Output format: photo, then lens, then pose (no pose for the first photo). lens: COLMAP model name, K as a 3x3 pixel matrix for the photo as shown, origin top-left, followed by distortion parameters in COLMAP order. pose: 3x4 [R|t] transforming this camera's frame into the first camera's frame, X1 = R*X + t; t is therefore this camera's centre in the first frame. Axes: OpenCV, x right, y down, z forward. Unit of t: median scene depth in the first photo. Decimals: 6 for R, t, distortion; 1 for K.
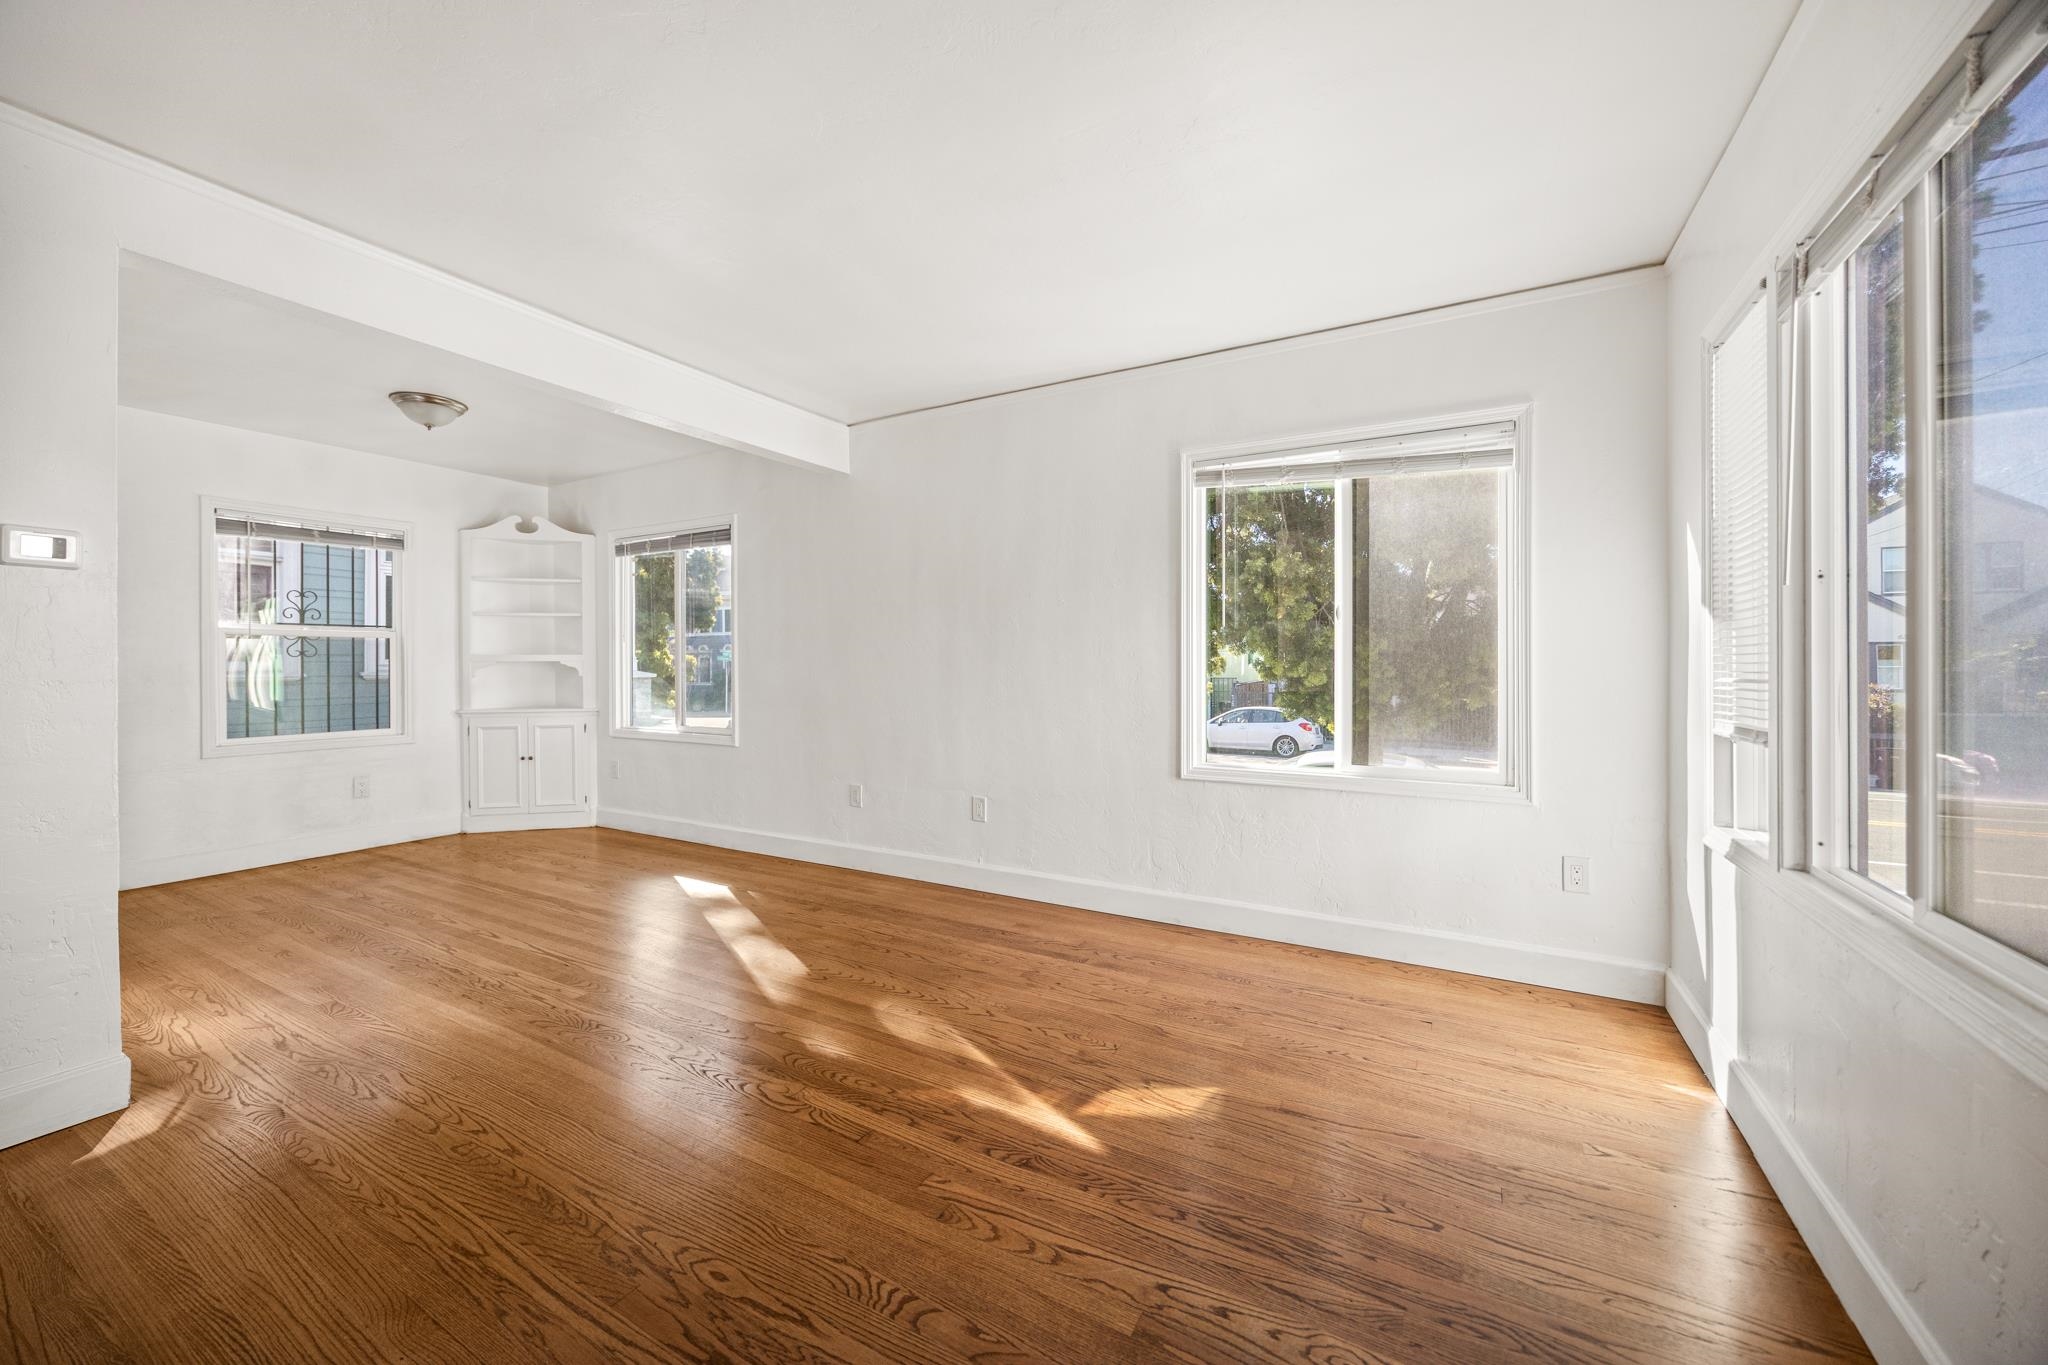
lens RADIAL K [[769.6, 0, 1024.0], [0, 769.6, 668.4], [0, 0, 1]] dist [-0.007959, 0.000163]
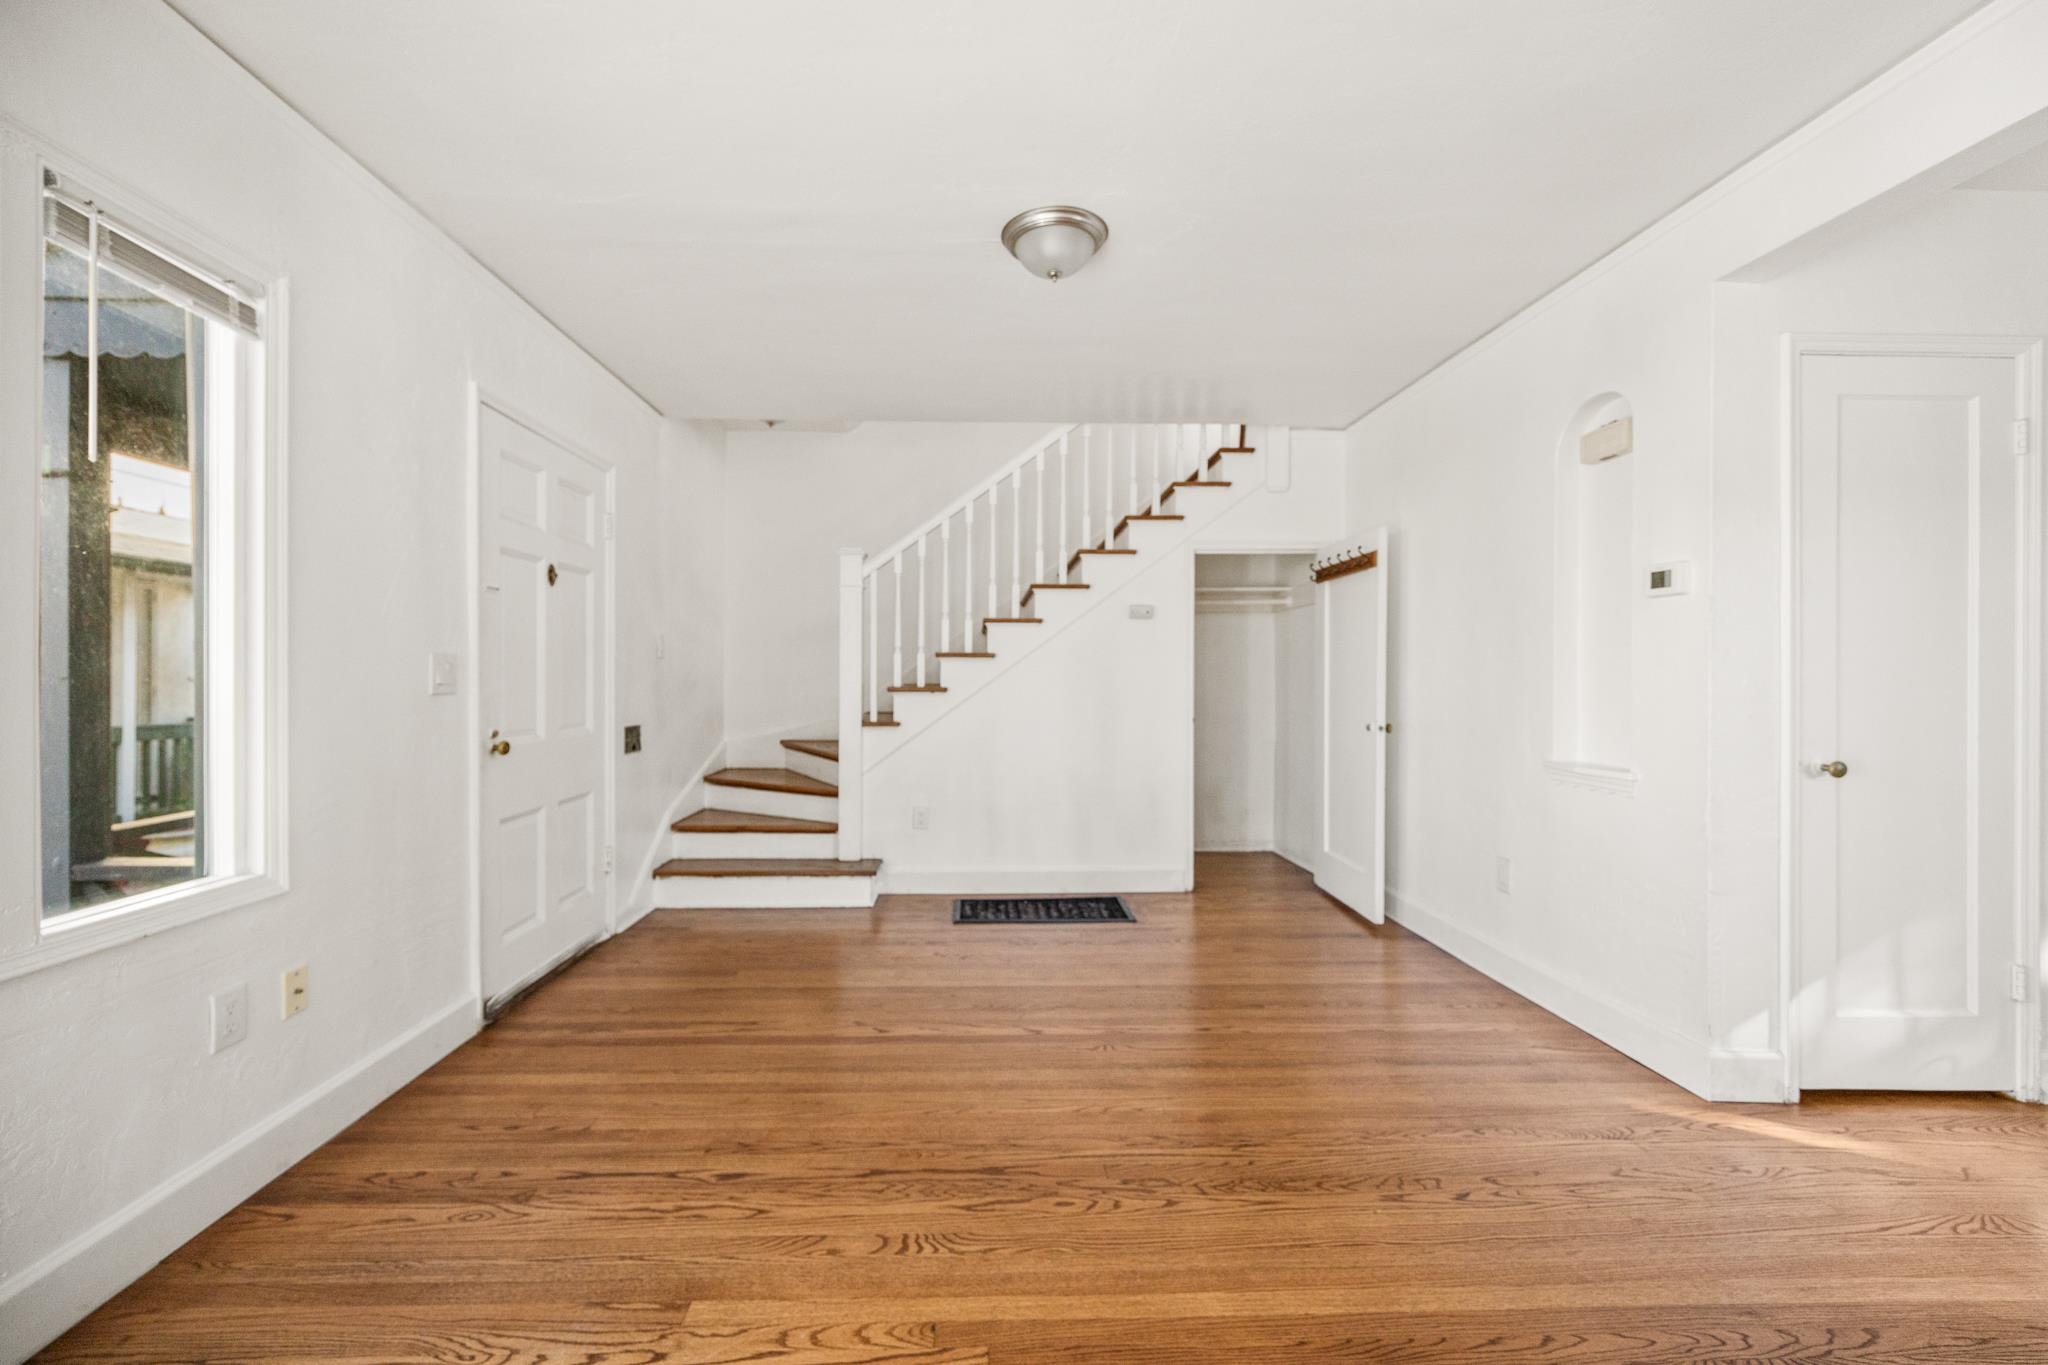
lens RADIAL K [[803.2, 0, 982.4], [0, 803.2, 675.5], [0, 0, 1]] dist [-0.000272, -0.000272]
pose [[-0.863159, 0.001485, -0.504930, 0.121823], [0.001369, 0.999999, 0.000600, -0.004289], [0.504930, -0.000174, -0.863160, 0.745909]]
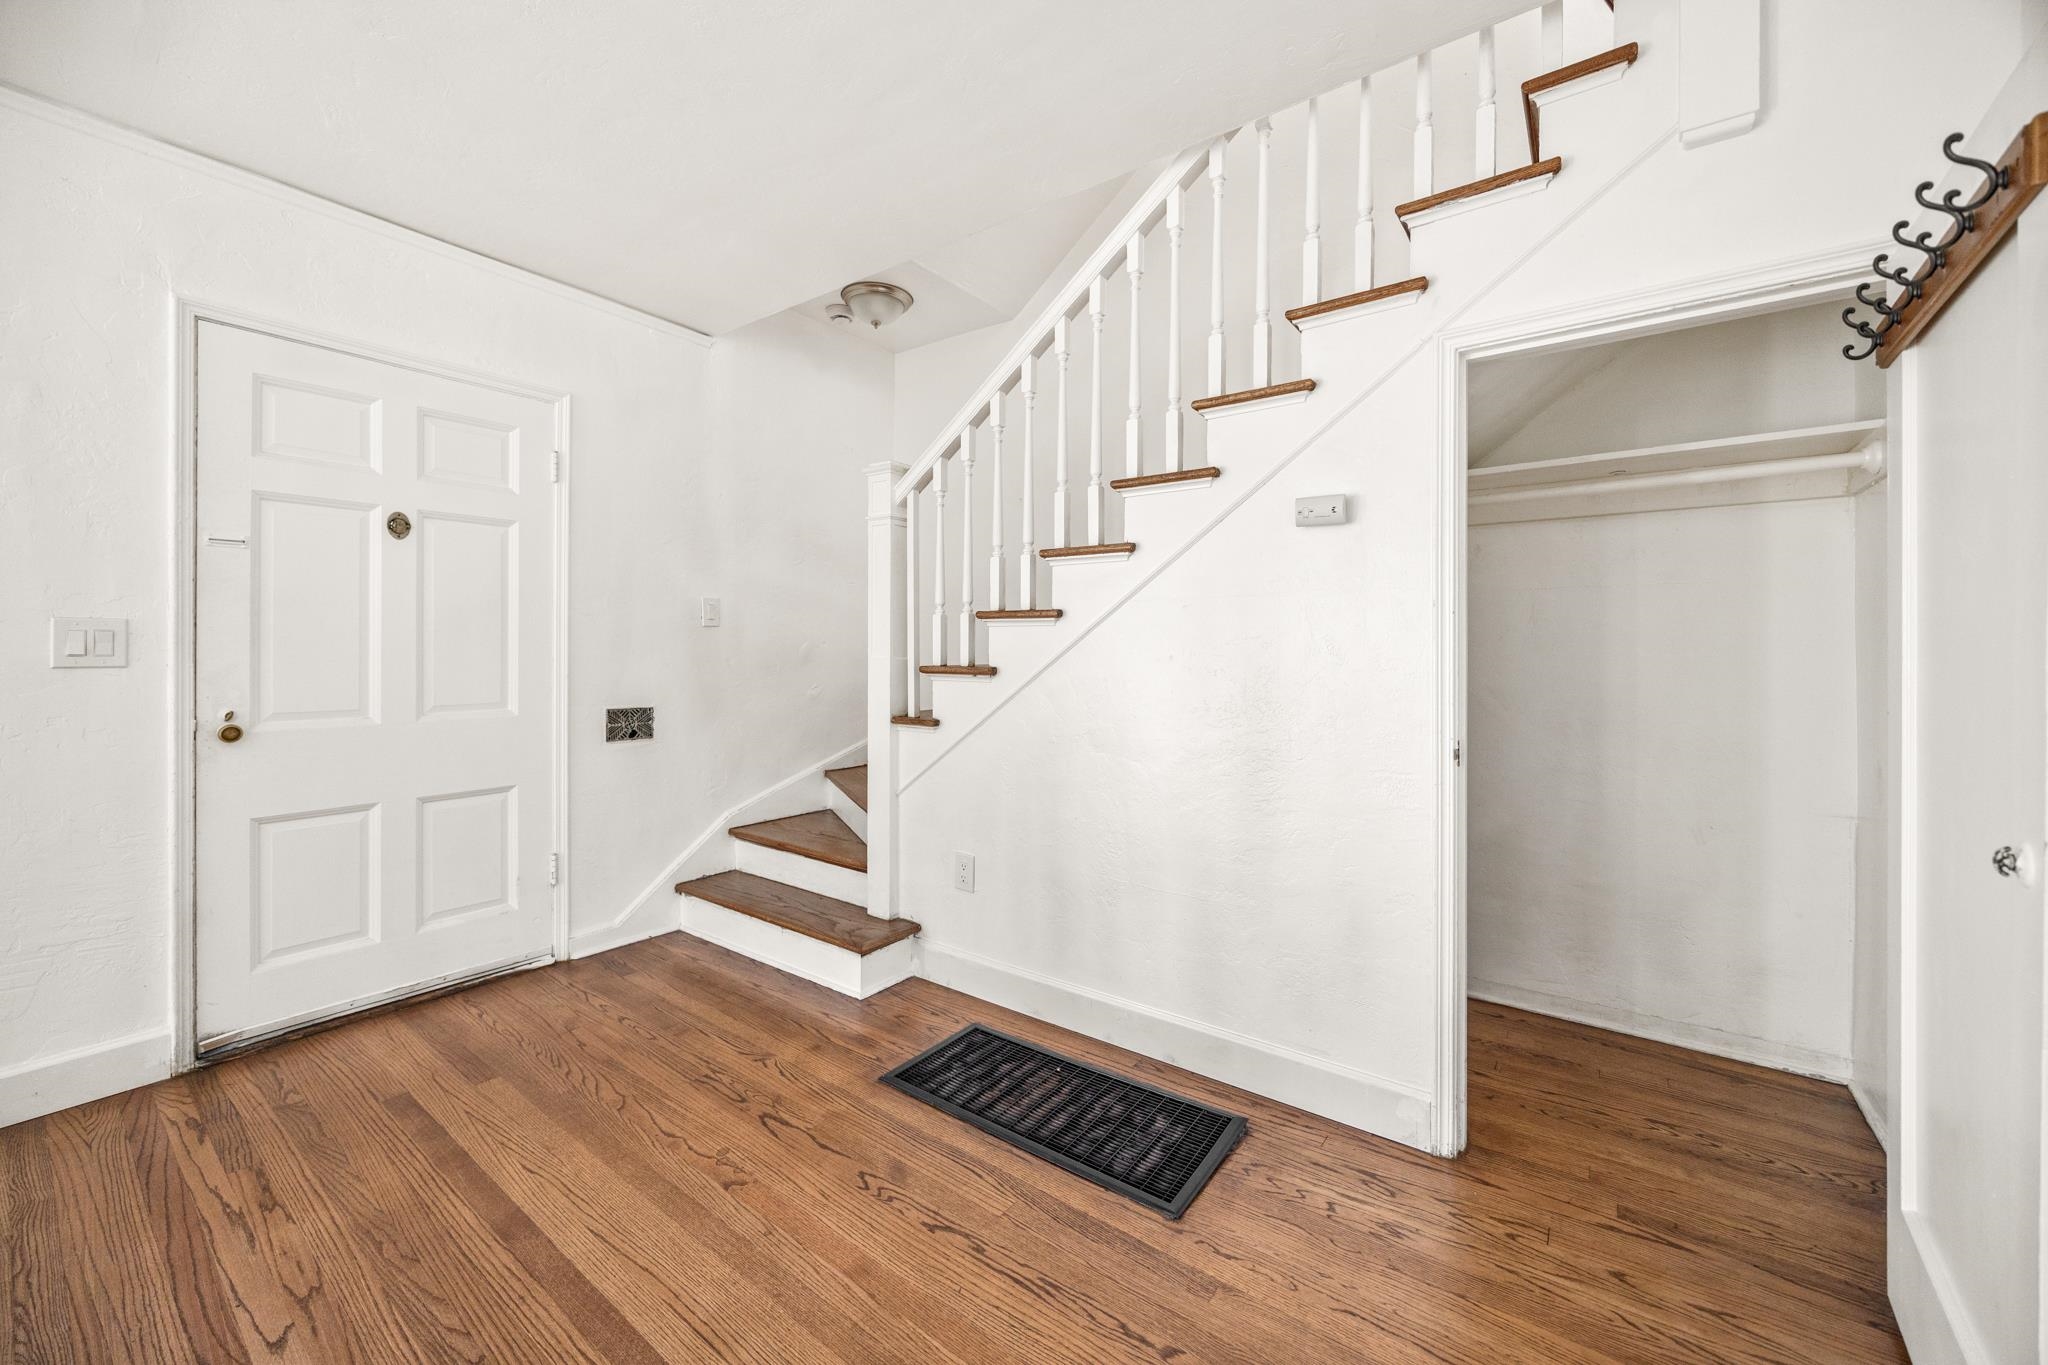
lens RADIAL K [[771.3, 0, 1018.7], [0, 771.3, 655.2], [0, 0, 1]] dist [-0.001213, 0.000075]
pose [[-0.992228, -0.002106, 0.124418, -0.507864], [-0.001502, 0.999987, 0.004945, -0.001722], [-0.124427, 0.004720, -0.992218, 0.402733]]
